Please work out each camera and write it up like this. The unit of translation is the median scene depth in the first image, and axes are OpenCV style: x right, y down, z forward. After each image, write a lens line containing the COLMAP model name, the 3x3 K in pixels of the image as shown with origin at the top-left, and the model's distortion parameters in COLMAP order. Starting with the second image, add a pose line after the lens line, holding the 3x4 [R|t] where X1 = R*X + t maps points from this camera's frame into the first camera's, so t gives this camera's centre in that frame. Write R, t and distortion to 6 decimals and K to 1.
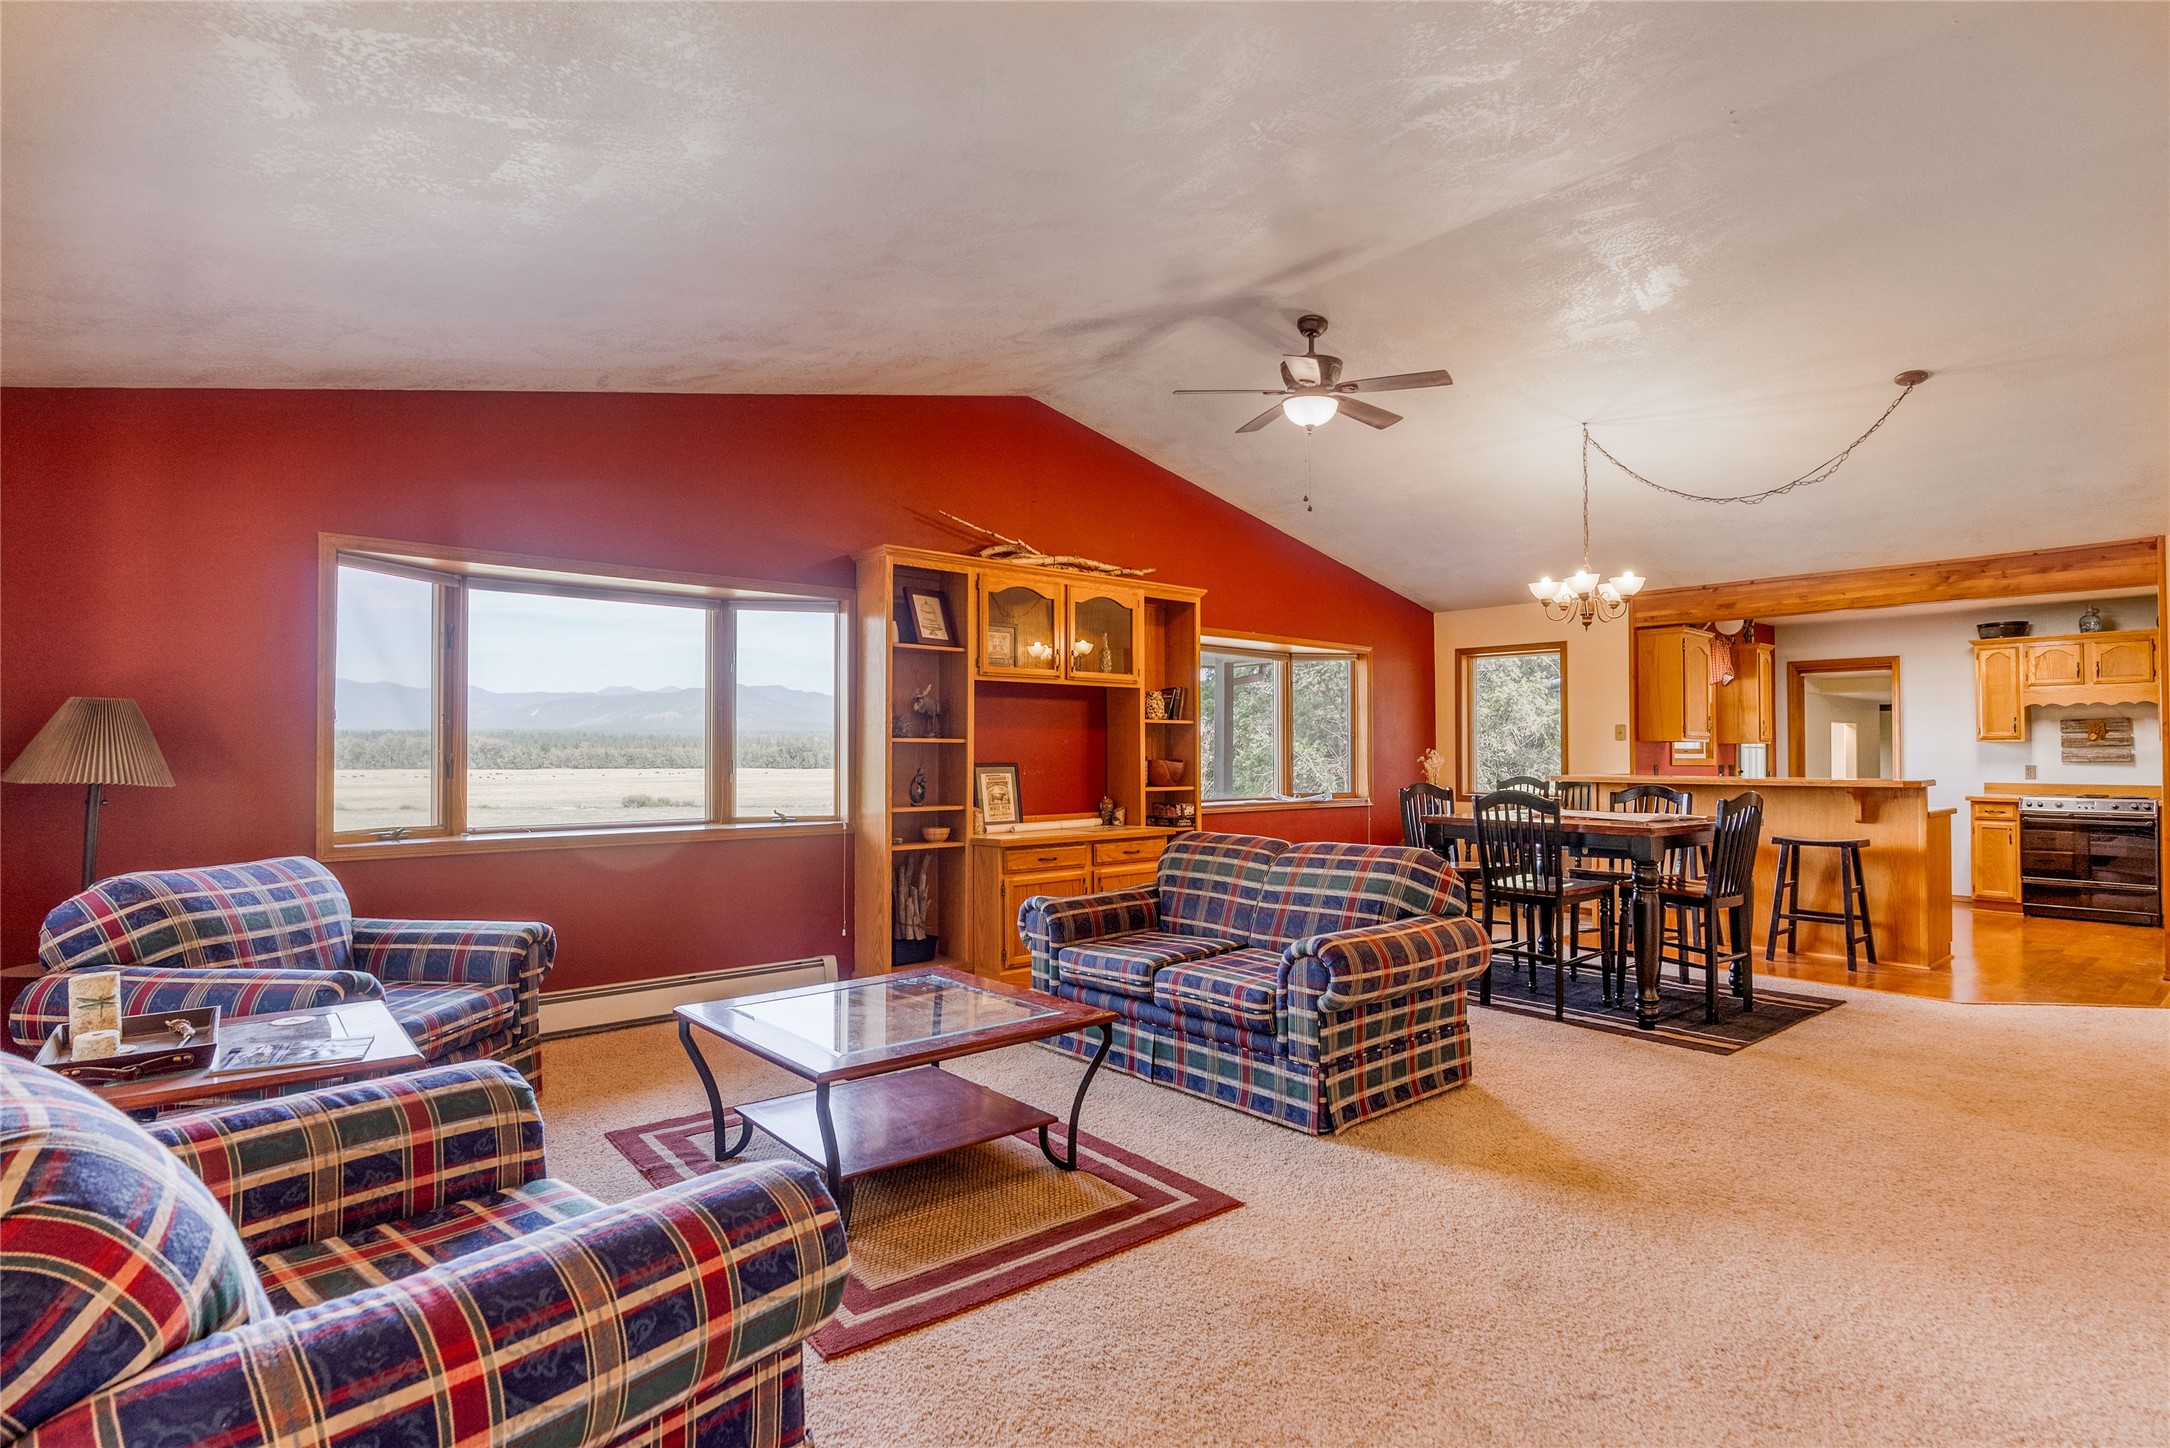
lens RADIAL K [[1133.7, 0, 1093.9], [0, 1133.7, 728.6], [0, 0, 1]] dist [0.012814, 0.000298]
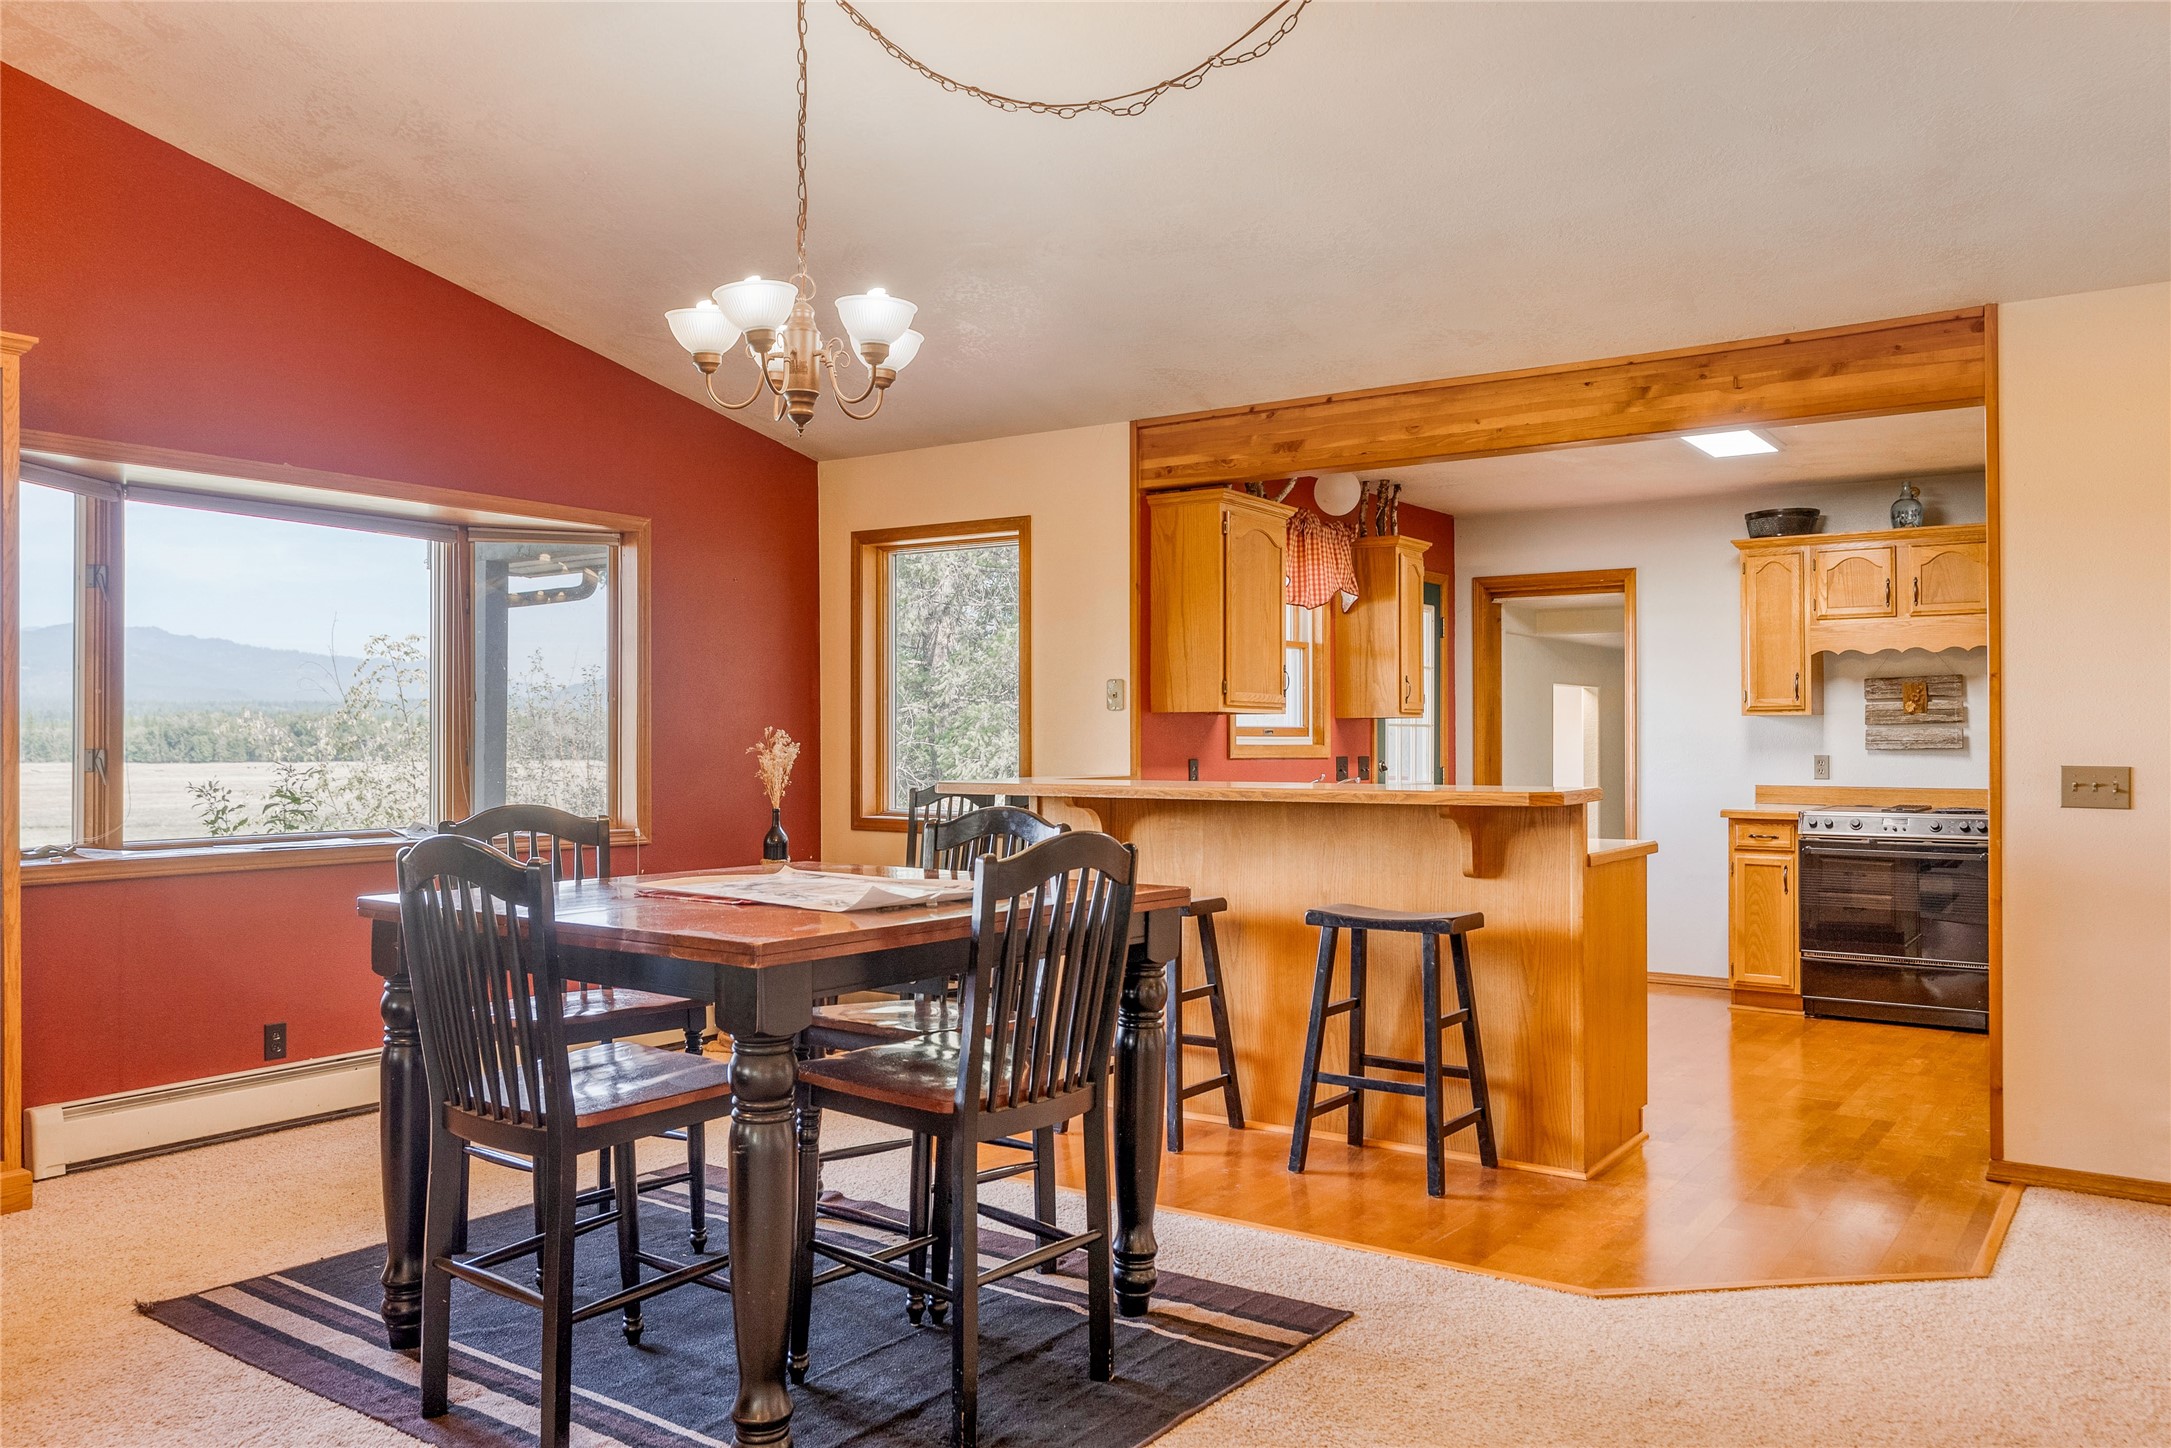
lens RADIAL K [[1634.3, 0, 1089.9], [0, 1634.3, 714.3], [0, 0, 1]] dist [0.014652, -0.003341]
pose [[0.974524, 0.002209, 0.224272, 0.280560], [-0.003802, 0.999971, 0.006670, 0.007185], [-0.224251, -0.007352, 0.974504, 0.281031]]
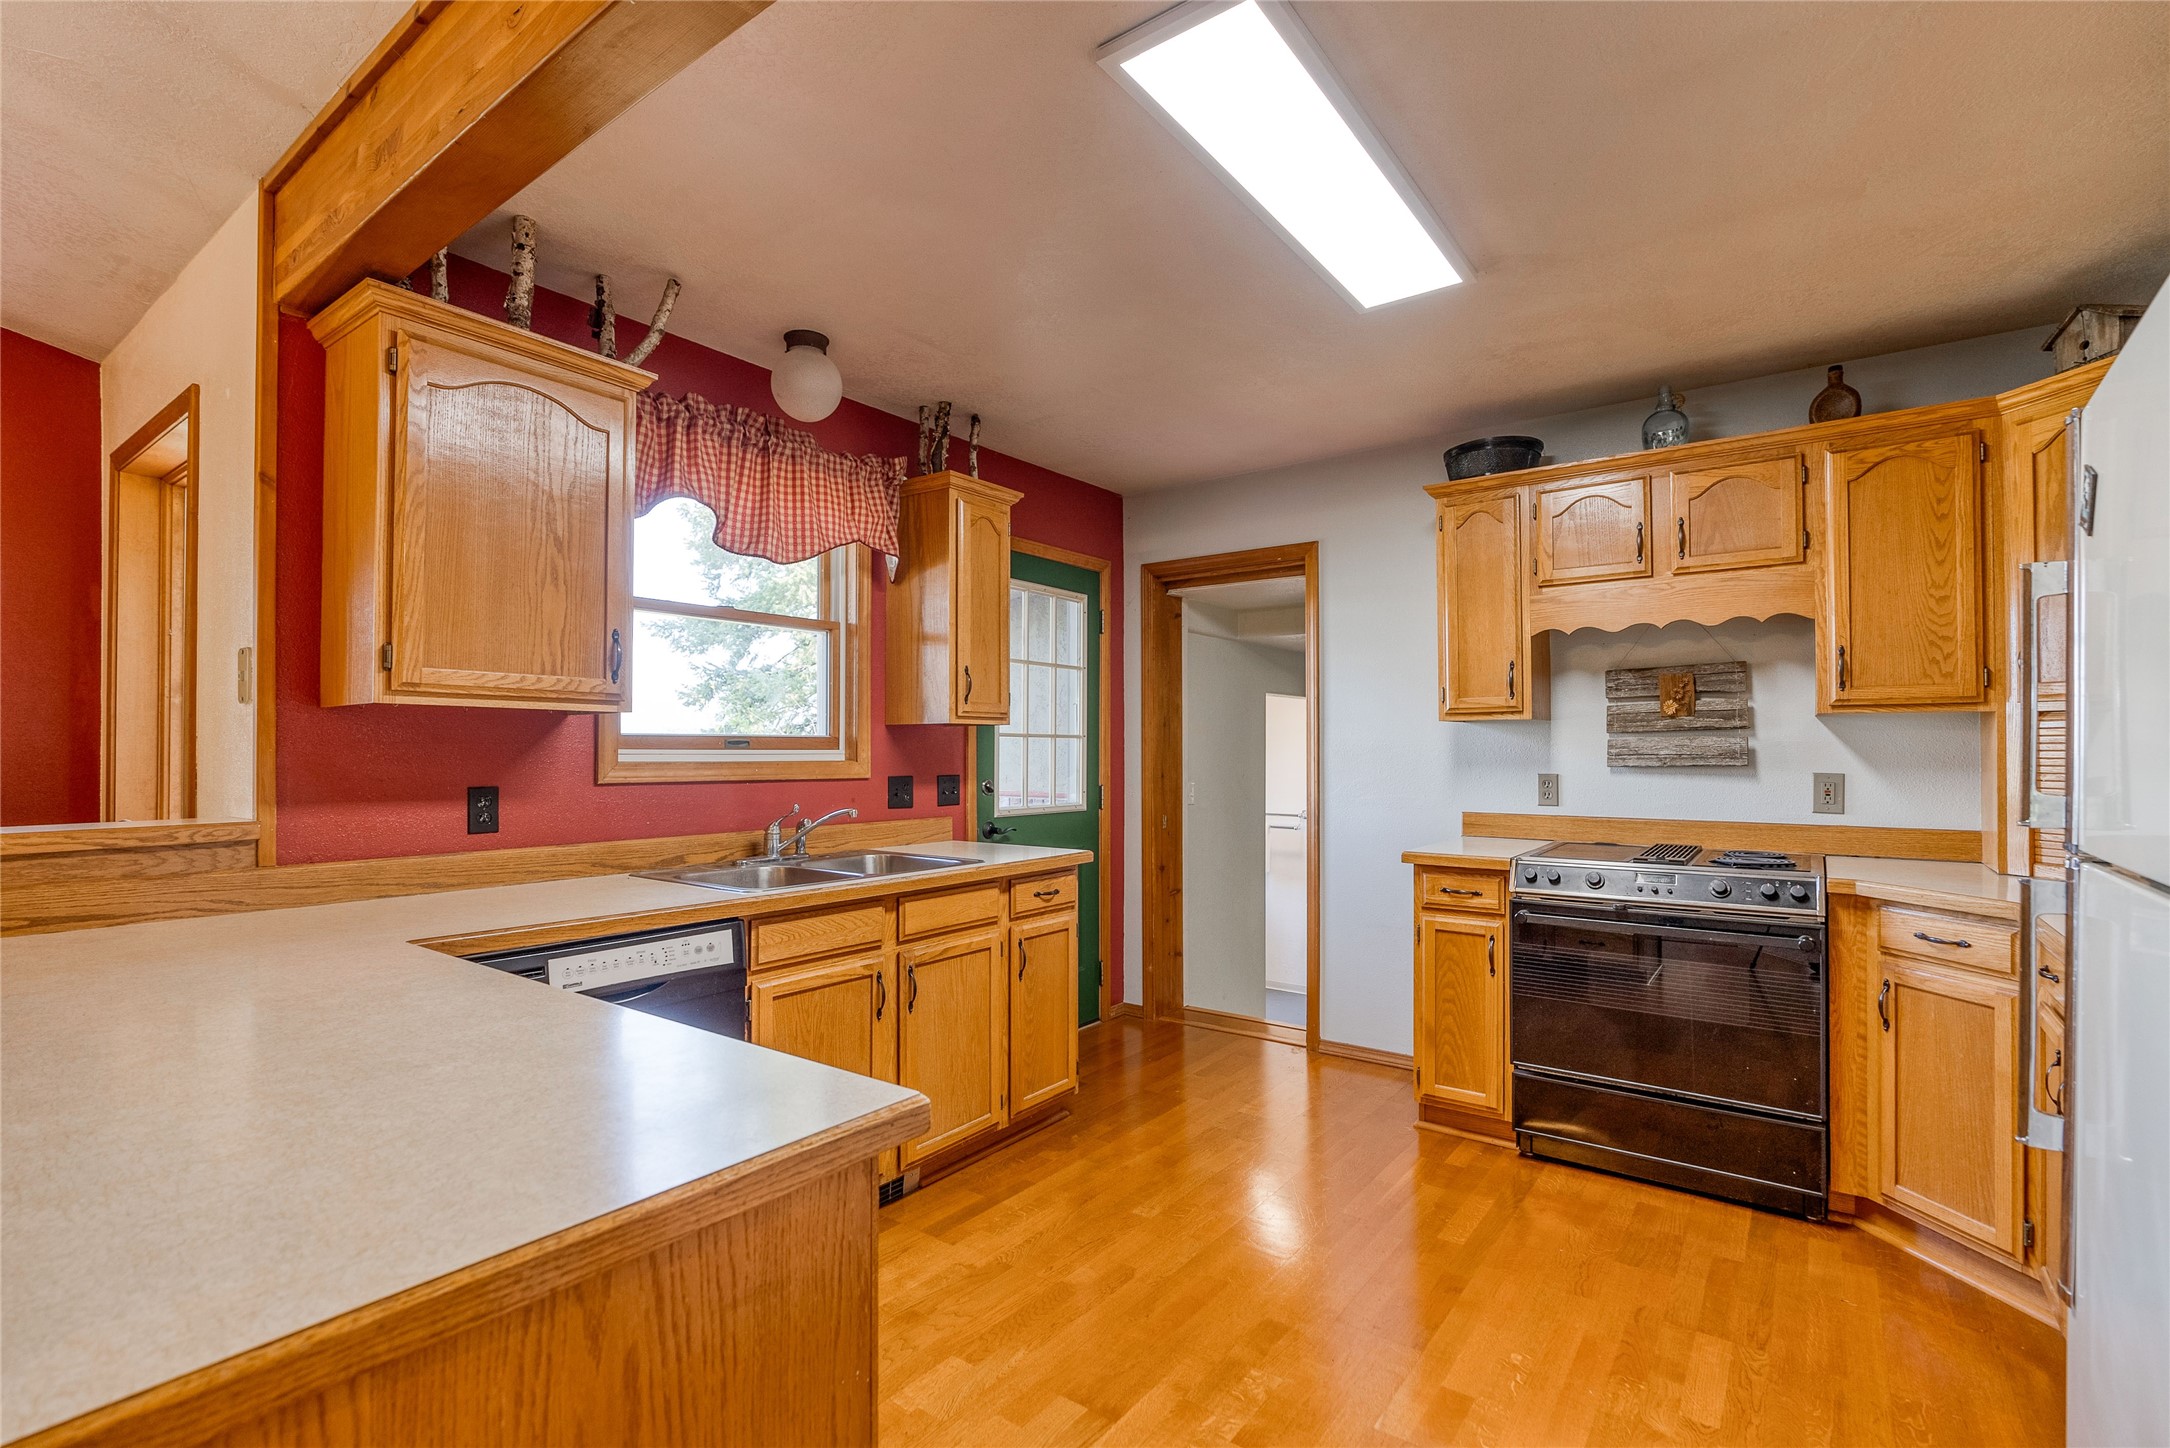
lens RADIAL K [[984.8, 0, 1091.9], [0, 984.8, 733.2], [0, 0, 1]] dist [-0.000560, 0.001522]
pose [[0.981729, 0.001777, 0.190277, 0.609538], [-0.002574, 0.999989, 0.003939, 0.016120], [-0.190268, -0.004356, 0.981722, 0.701767]]
